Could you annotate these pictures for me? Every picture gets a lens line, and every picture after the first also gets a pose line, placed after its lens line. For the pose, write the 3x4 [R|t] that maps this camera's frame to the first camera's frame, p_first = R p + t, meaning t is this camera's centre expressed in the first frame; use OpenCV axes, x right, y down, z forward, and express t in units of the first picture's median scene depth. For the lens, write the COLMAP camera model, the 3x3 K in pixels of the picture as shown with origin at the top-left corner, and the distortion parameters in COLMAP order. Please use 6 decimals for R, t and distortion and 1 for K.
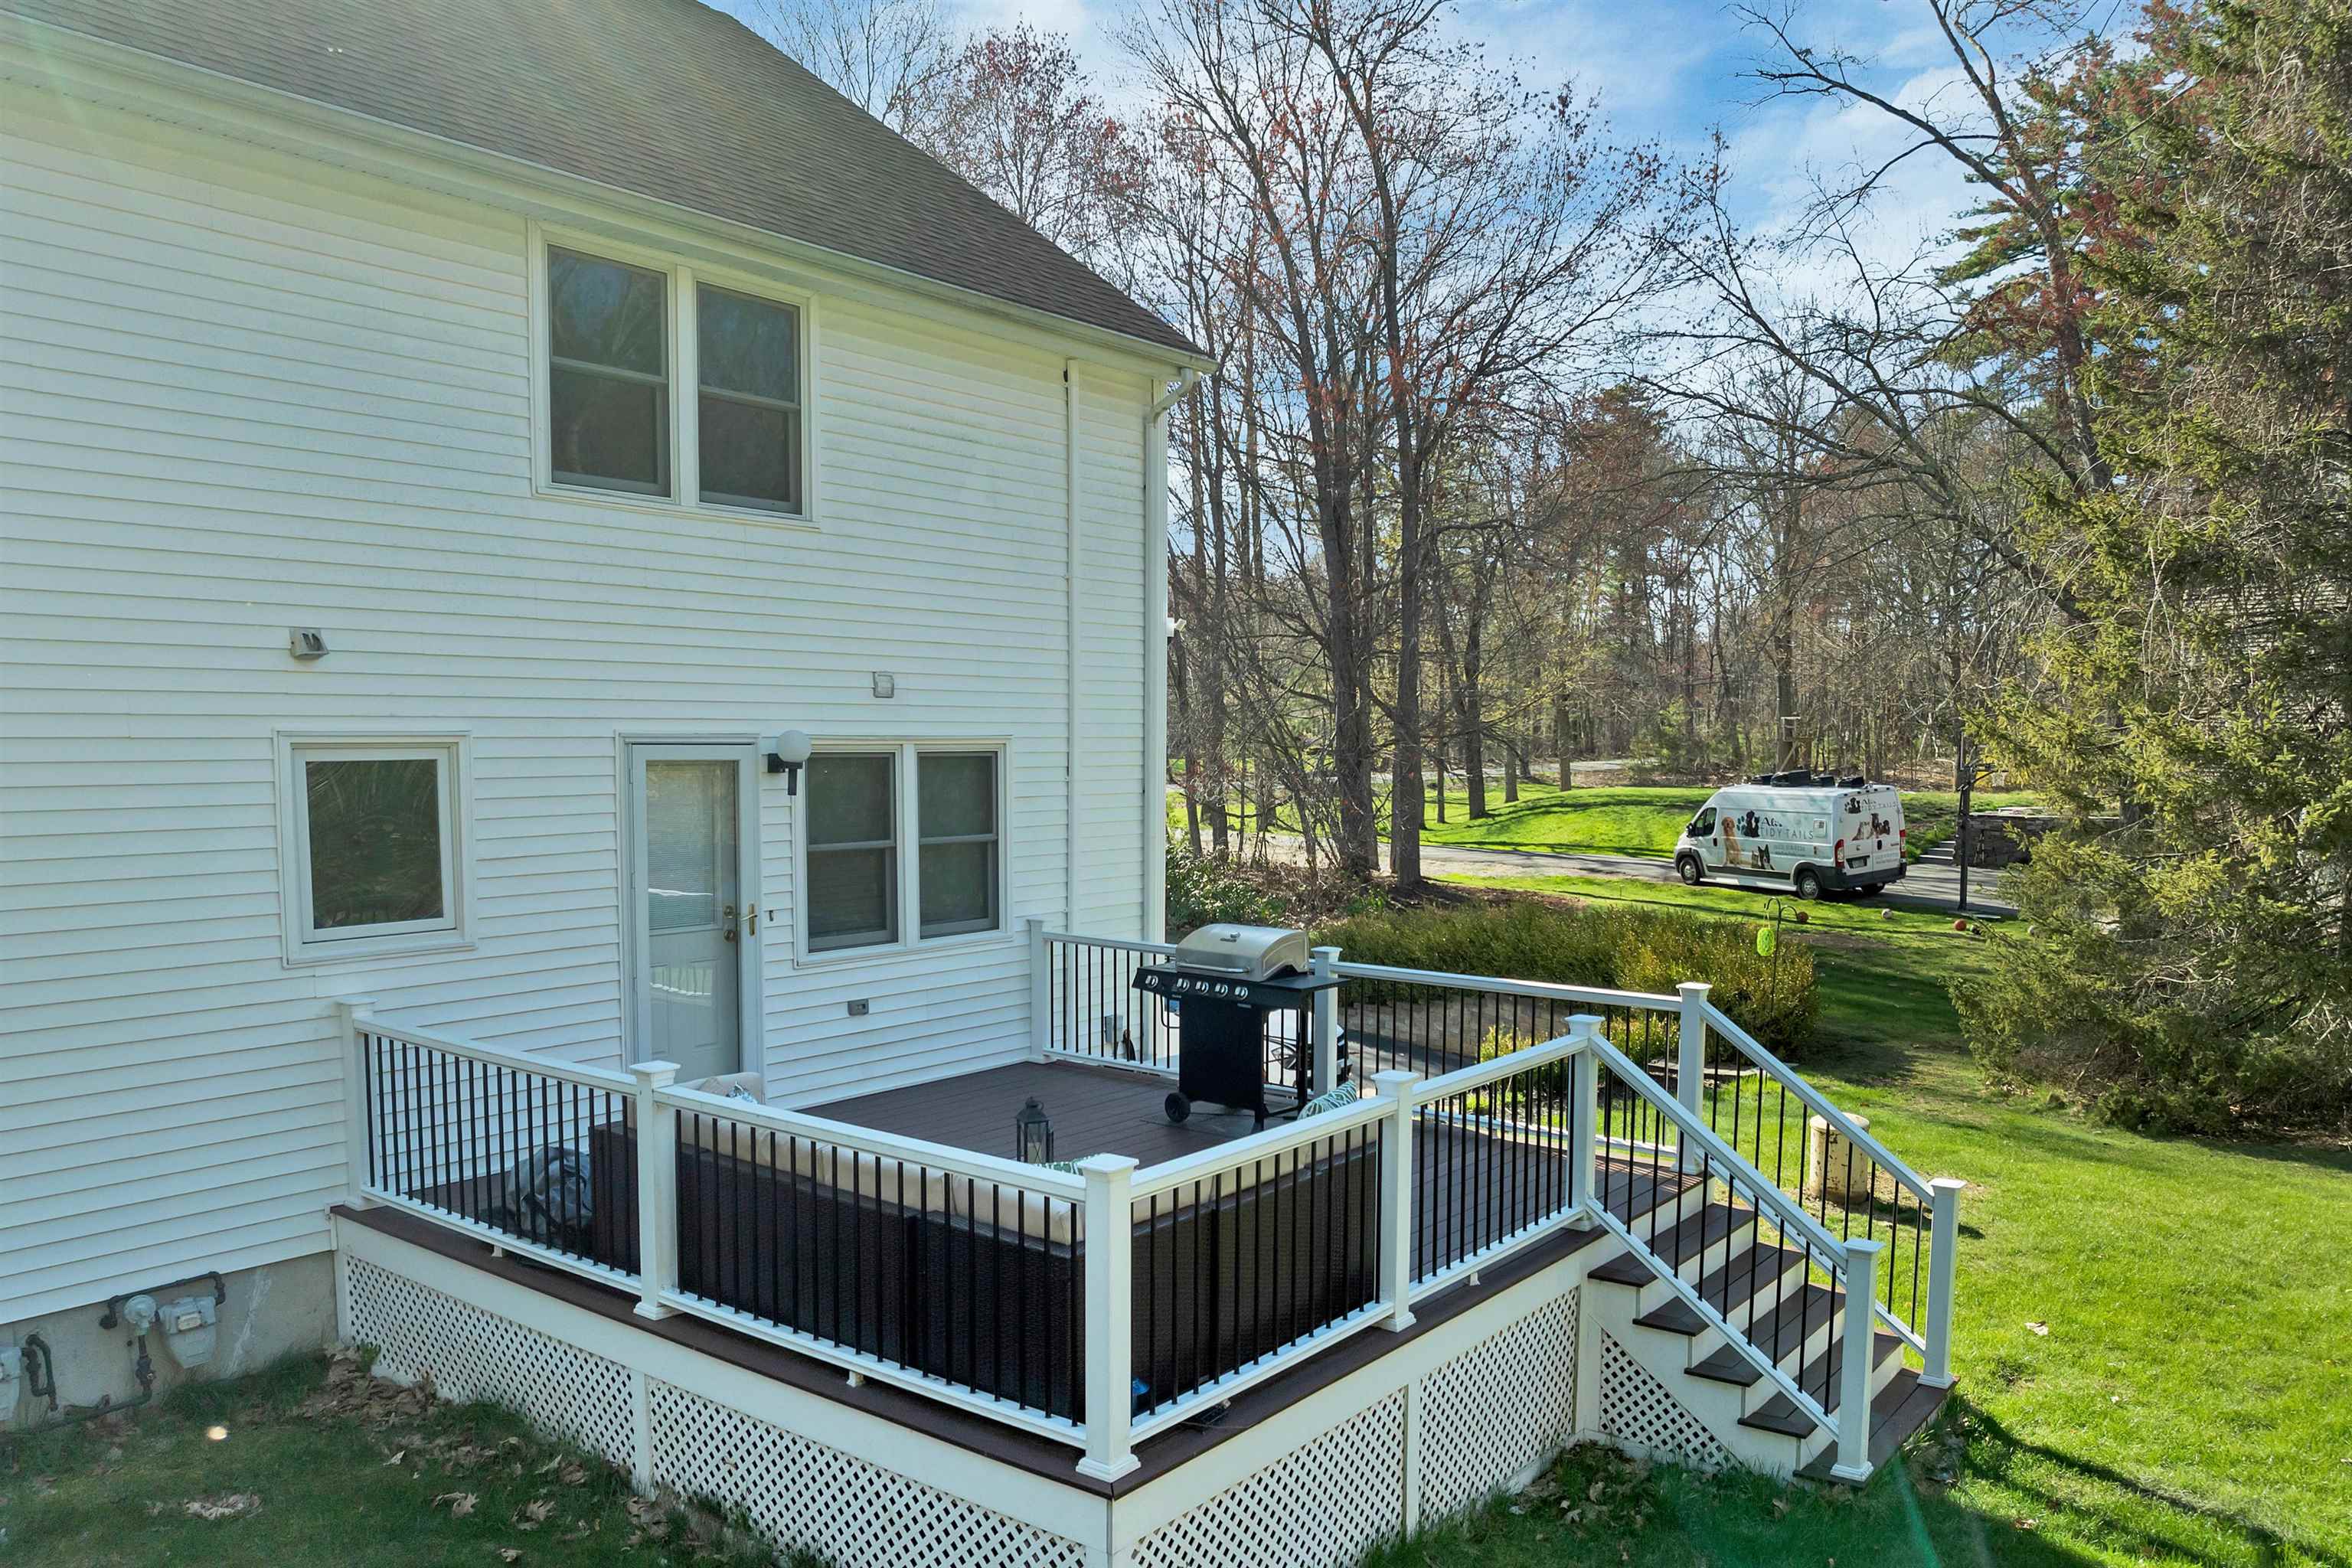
lens RADIAL K [[1727.9, 0, 1257.2], [0, 1727.9, 887.9], [0, 0, 1]] dist [-0.020925, -0.006264]
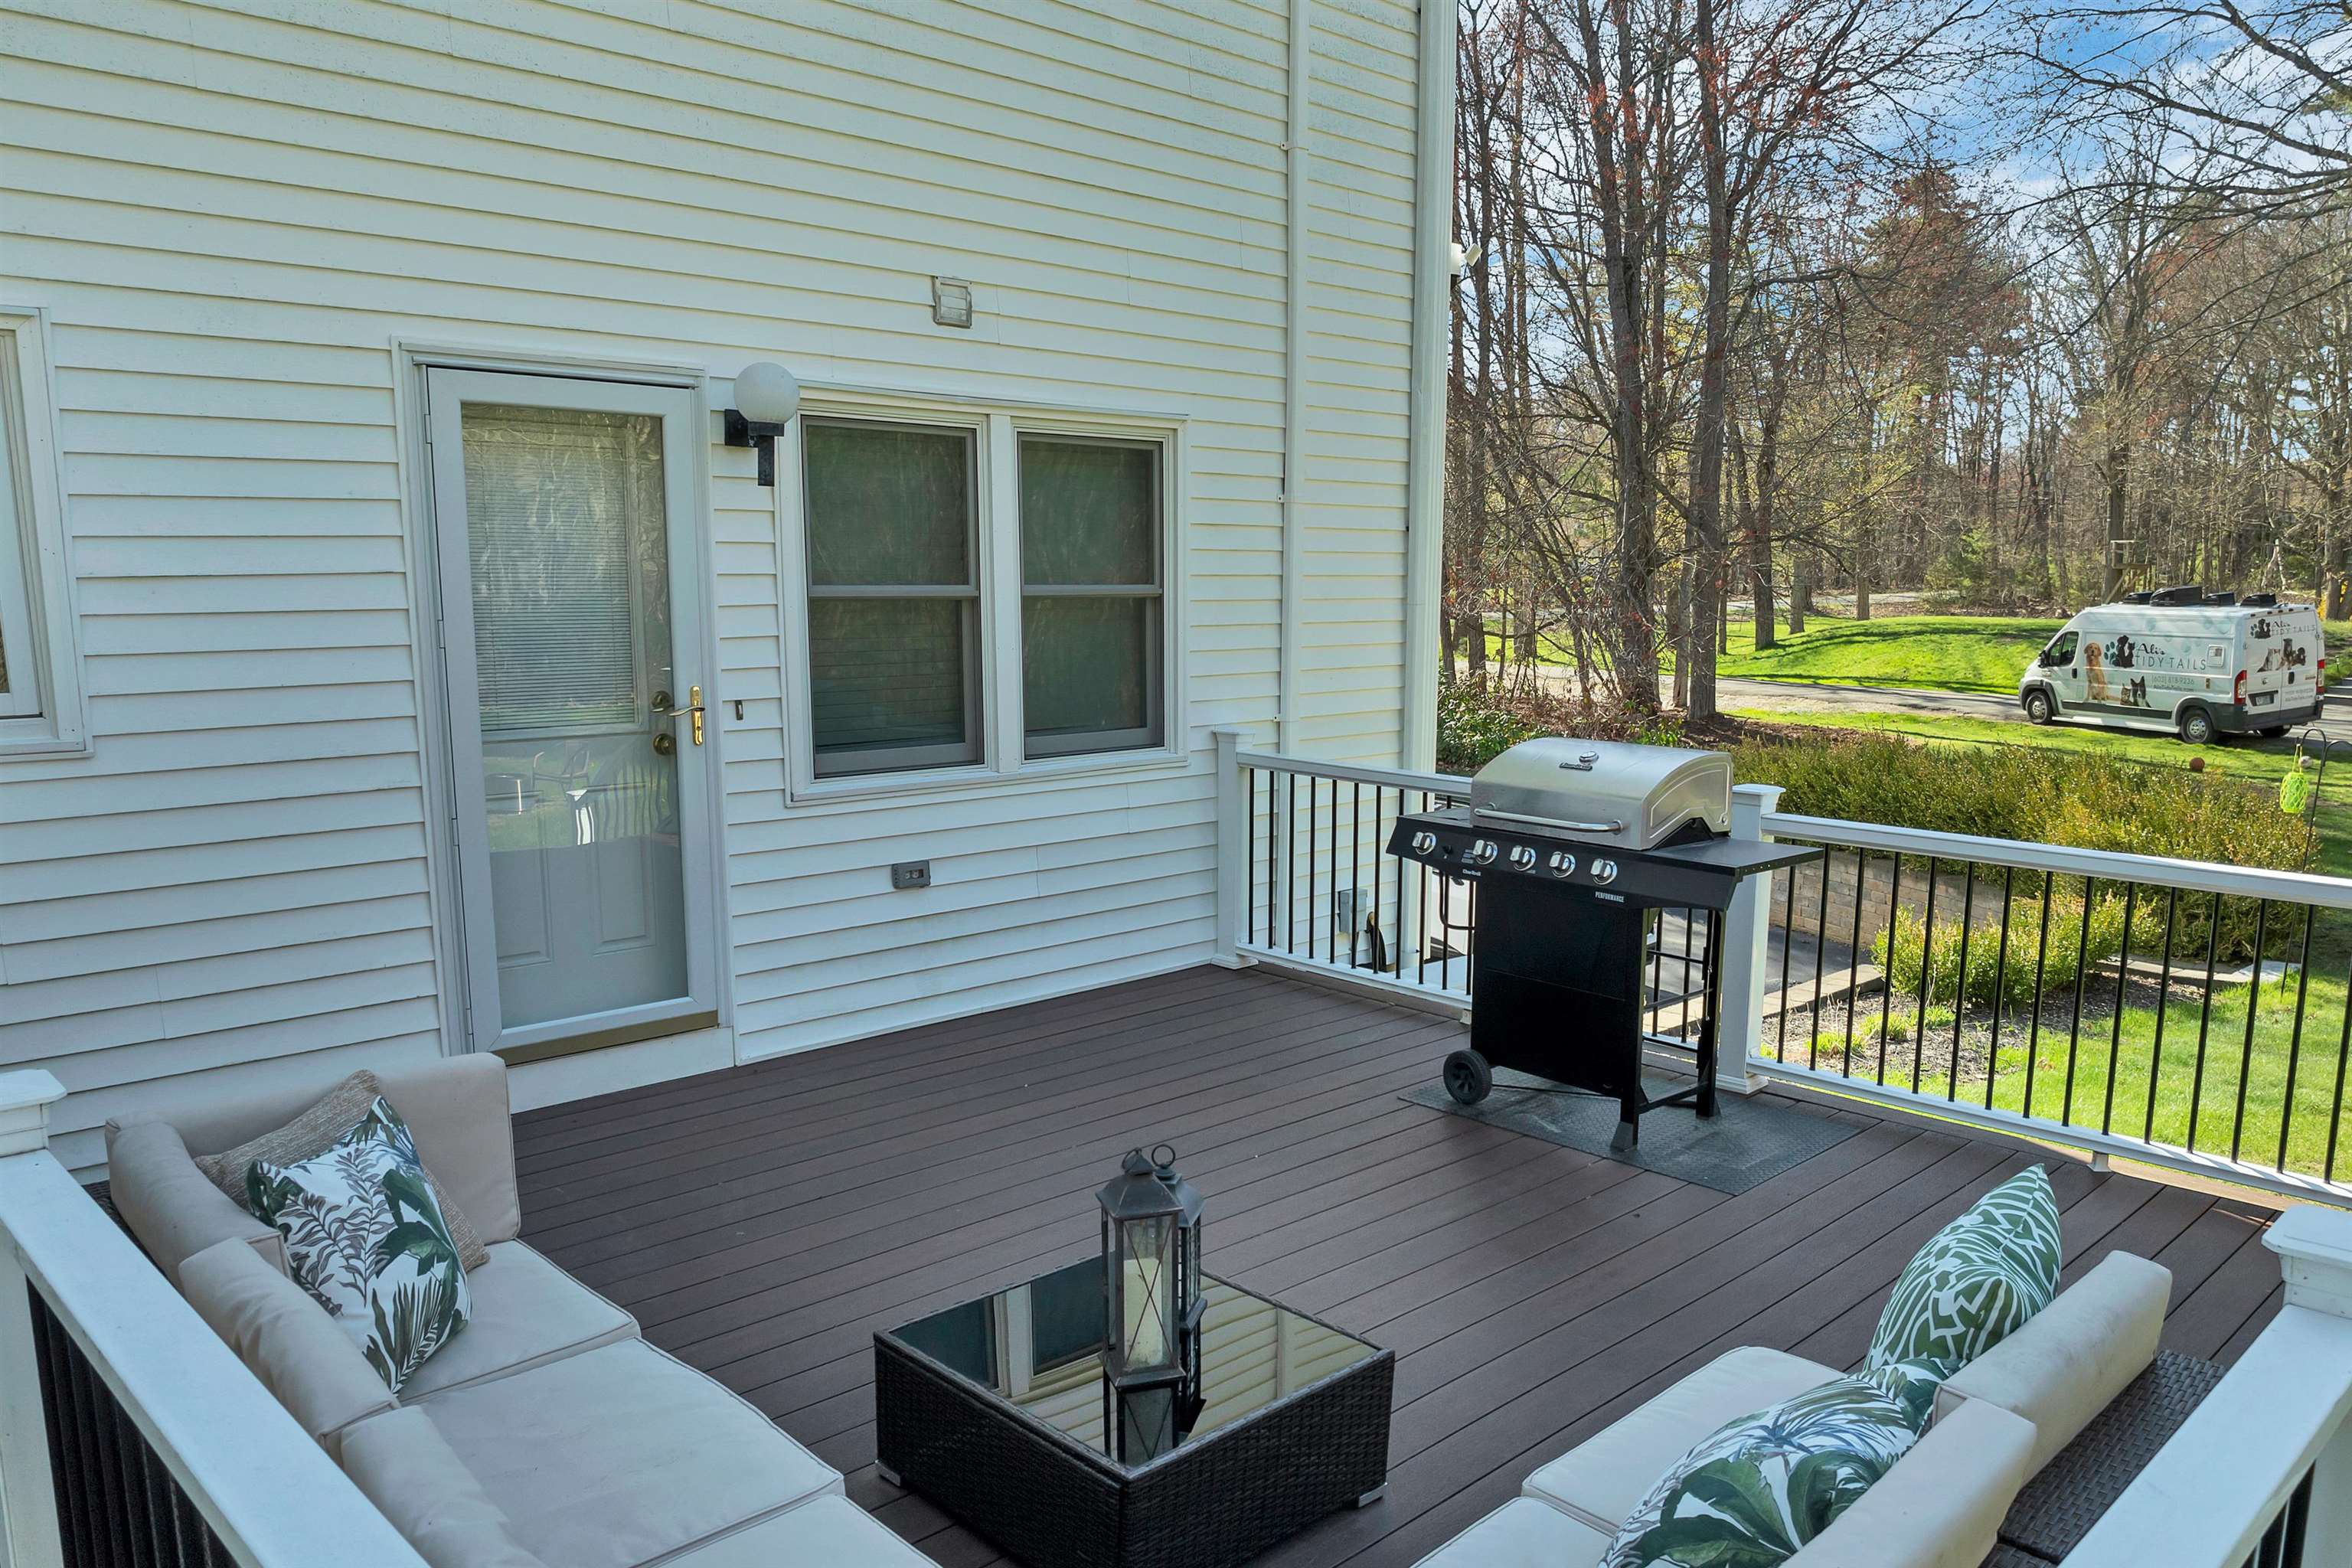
lens RADIAL K [[1727.9, 0, 1257.2], [0, 1727.9, 887.9], [0, 0, 1]] dist [-0.020925, -0.006264]
pose [[0.990137, 0.025502, -0.137764, -0.033718], [-0.012719, 0.995596, 0.092885, 0.016874], [0.139526, -0.090217, 0.986100, 0.411910]]
